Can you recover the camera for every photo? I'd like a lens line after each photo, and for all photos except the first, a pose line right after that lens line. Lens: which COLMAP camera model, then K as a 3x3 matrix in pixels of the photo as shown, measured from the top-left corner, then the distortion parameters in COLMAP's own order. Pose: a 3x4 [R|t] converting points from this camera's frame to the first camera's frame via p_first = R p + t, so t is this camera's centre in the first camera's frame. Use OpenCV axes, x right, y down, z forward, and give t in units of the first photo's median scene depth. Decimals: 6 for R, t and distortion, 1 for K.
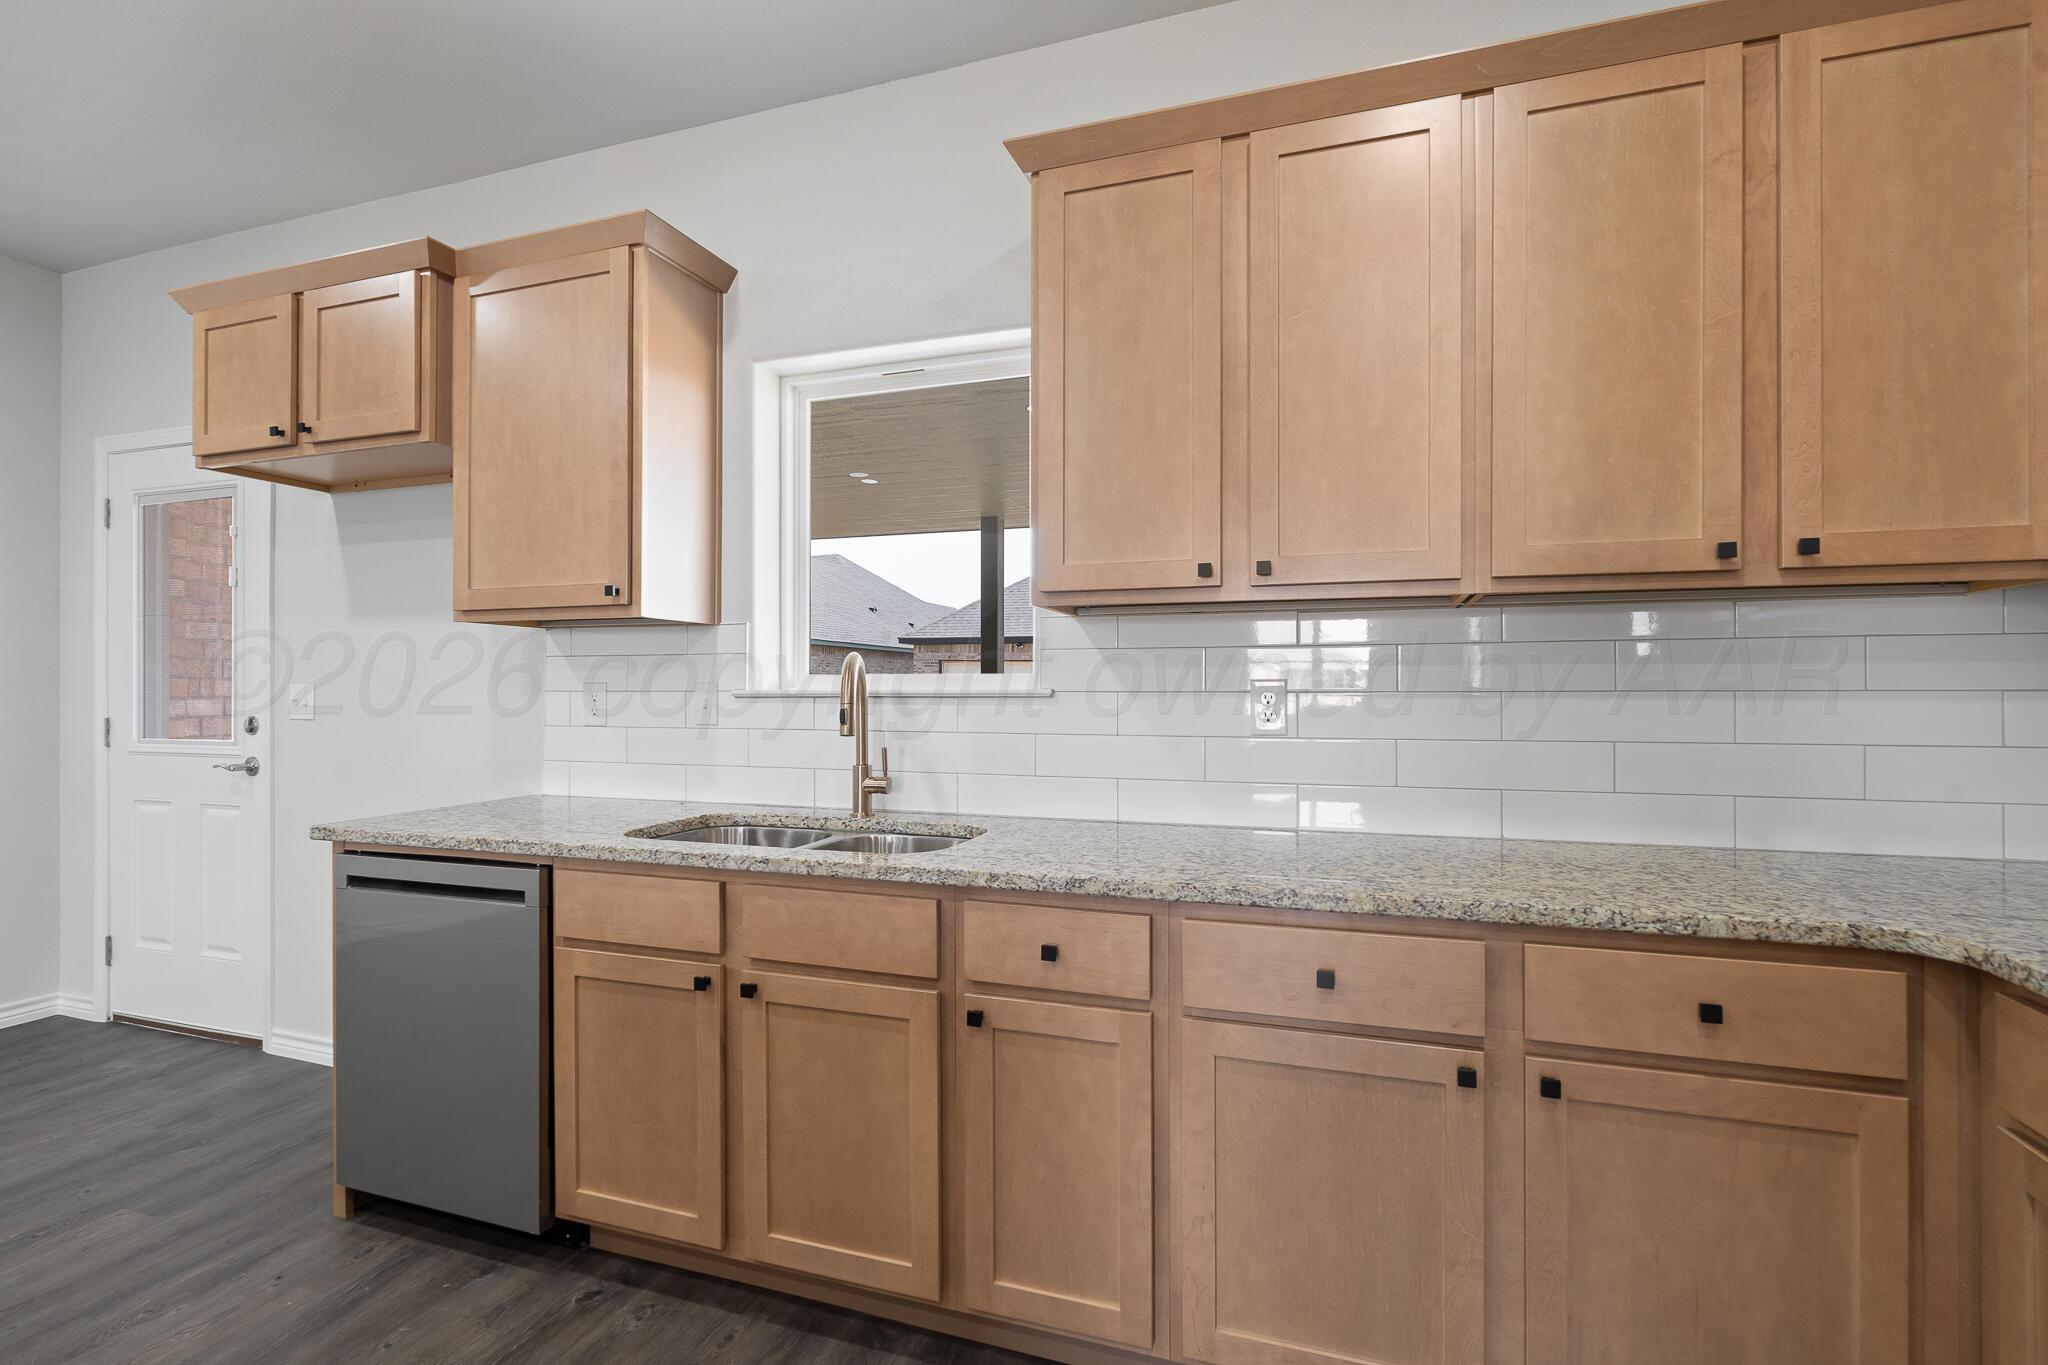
lens RADIAL K [[951.4, 0, 1013.5], [0, 951.4, 685.2], [0, 0, 1]] dist [-0.003968, -0.000174]
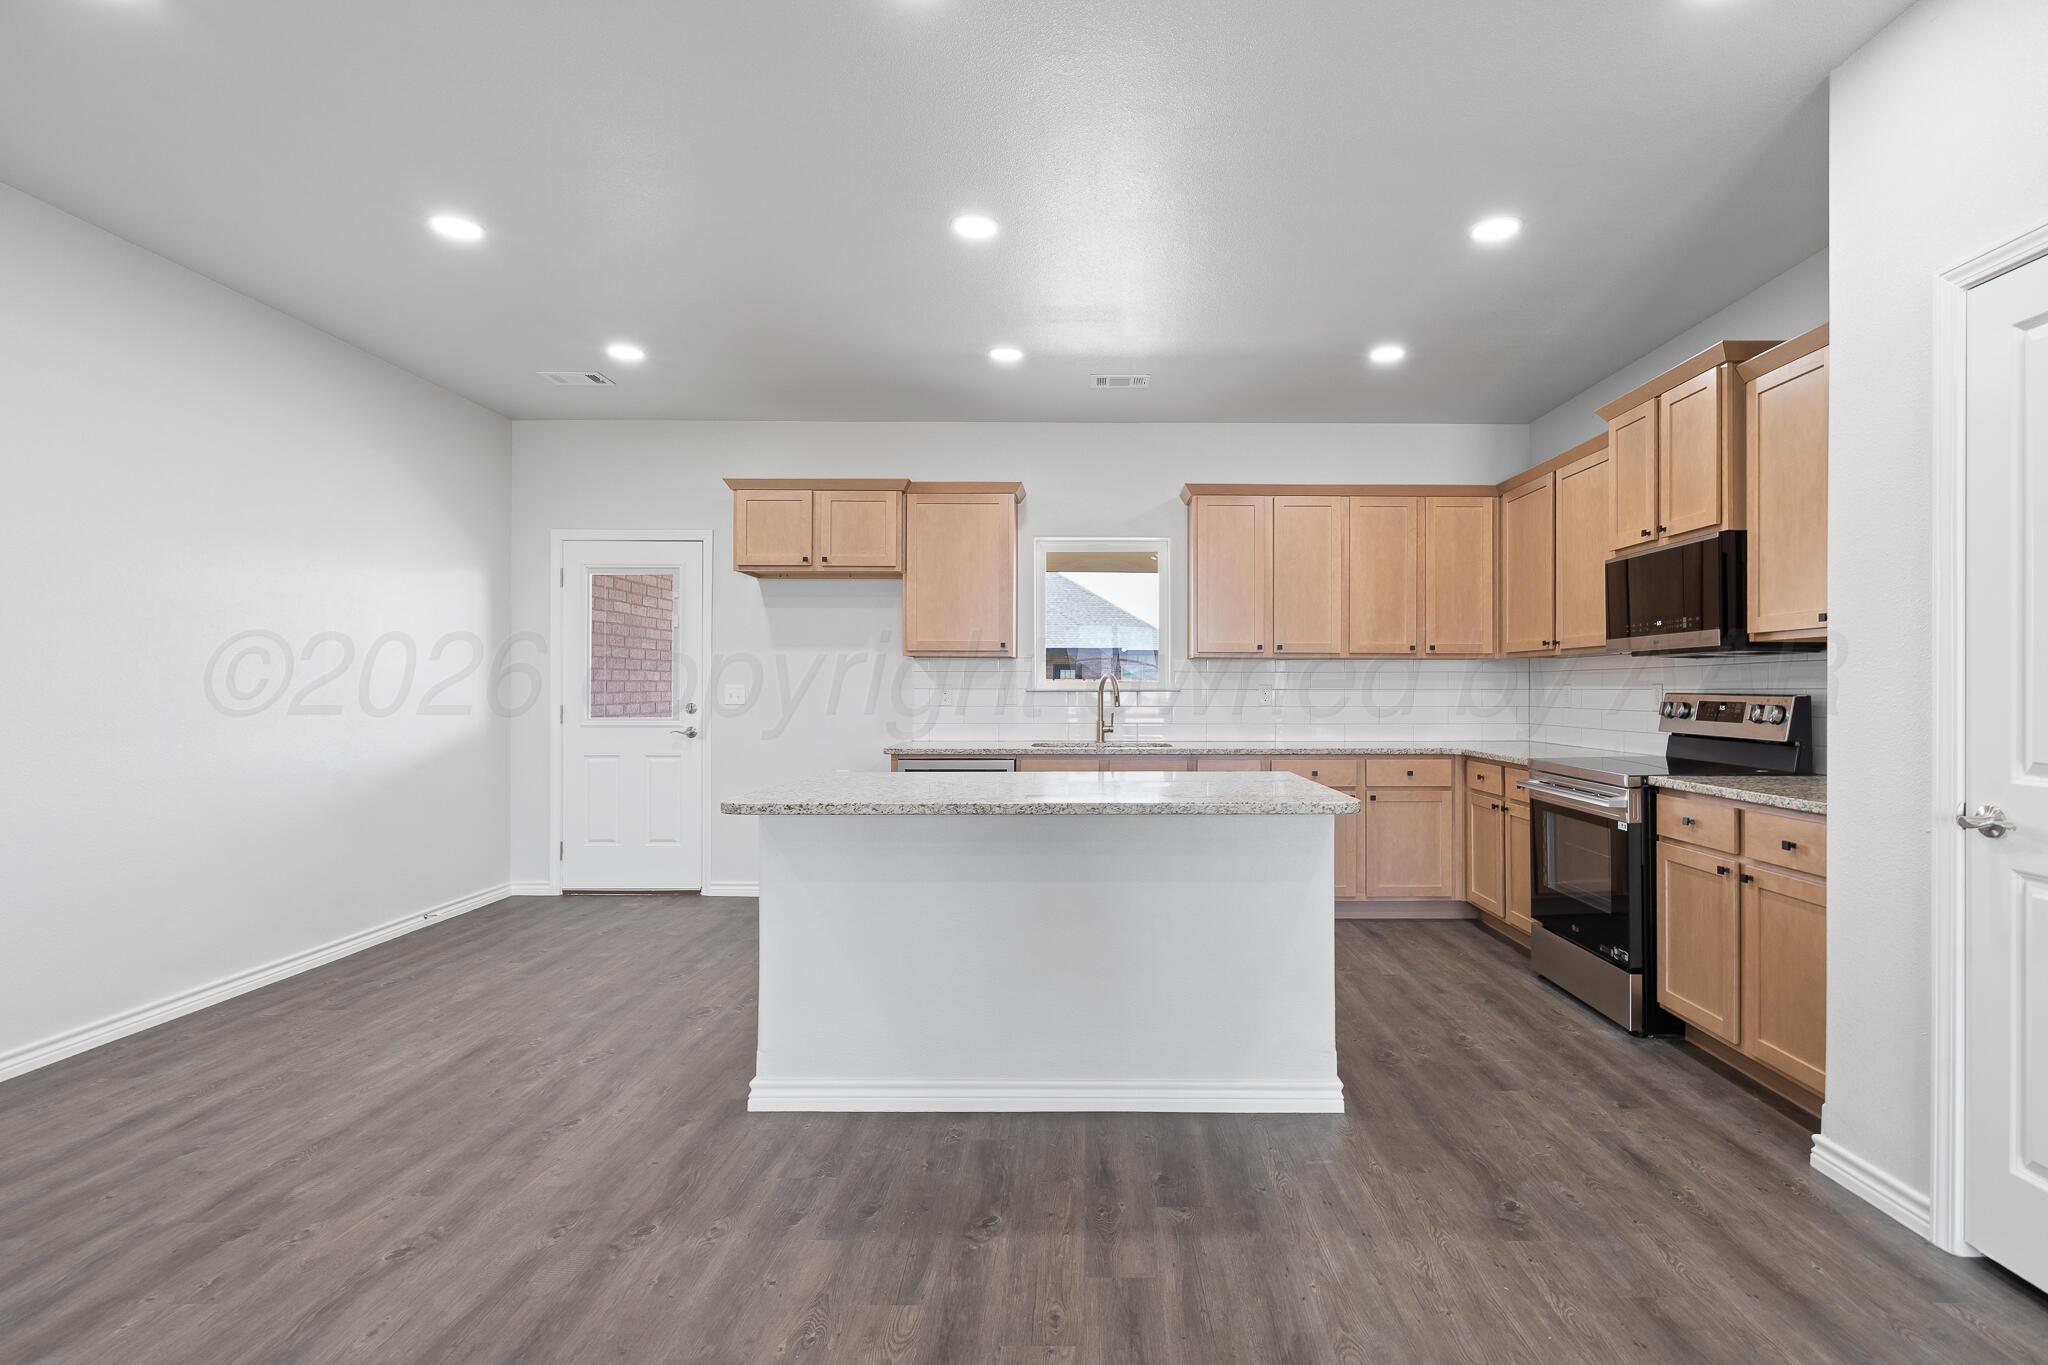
lens RADIAL K [[951.4, 0, 1077.0], [0, 951.4, 692.1], [0, 0, 1]] dist [-0.003968, -0.000174]
pose [[0.944727, 0.002182, 0.327850, -1.048152], [-0.003647, 0.999986, 0.003851, 0.005164], [-0.327837, -0.004834, 0.944722, -1.274567]]
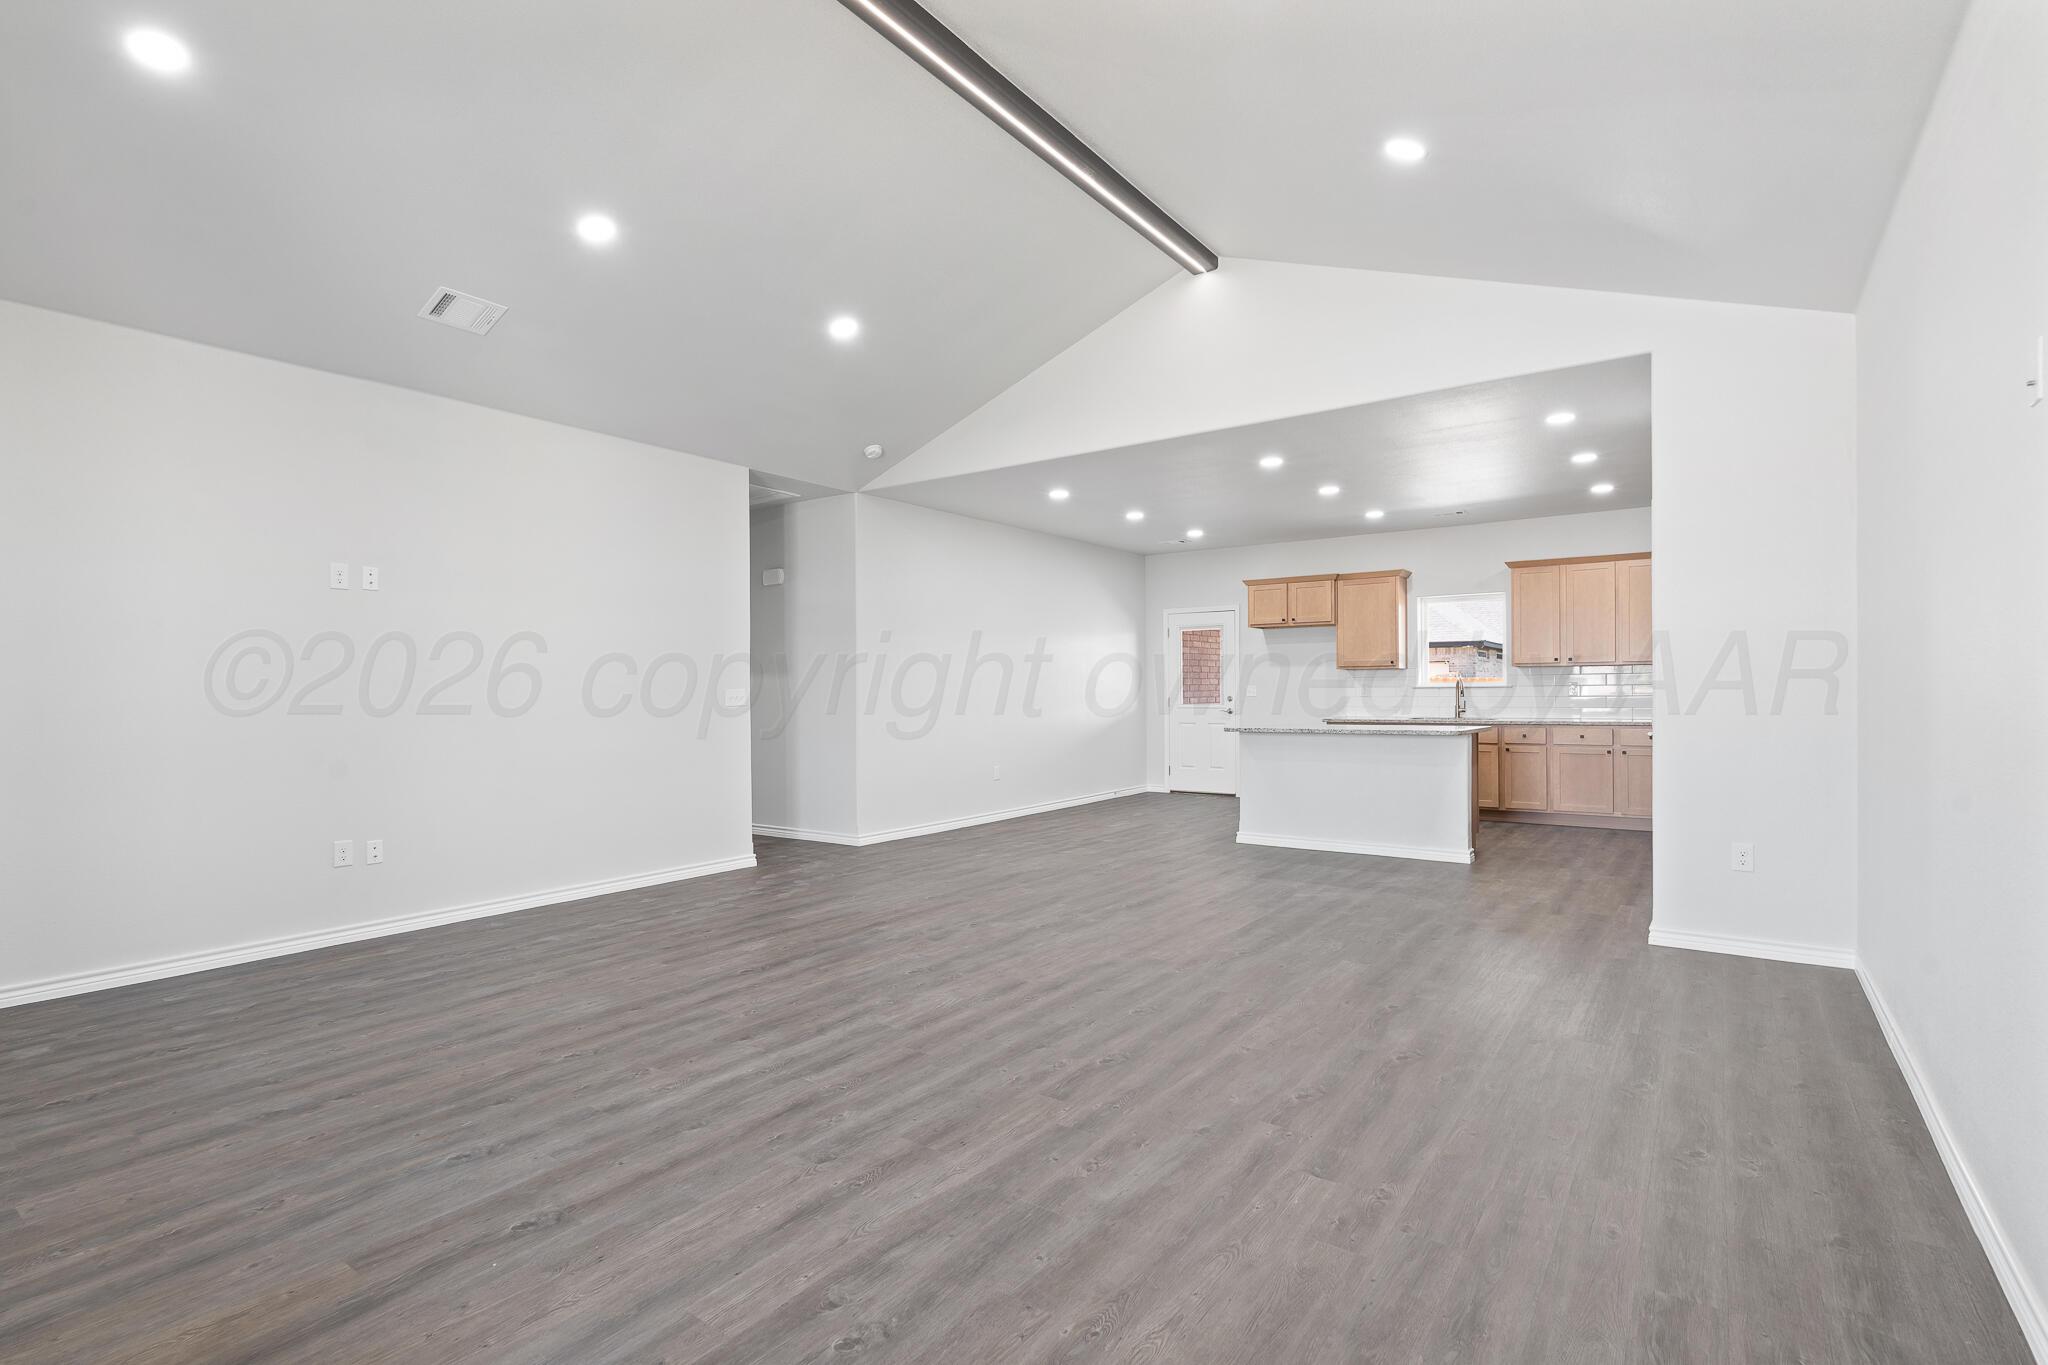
lens RADIAL K [[951.4, 0, 1023.7], [0, 951.4, 678.9], [0, 0, 1]] dist [-0.003968, -0.000174]
pose [[0.954642, -0.008537, -0.297633, -0.747392], [0.005521, 0.999925, -0.010970, 0.009021], [0.297705, 0.008829, 0.954617, -3.482147]]
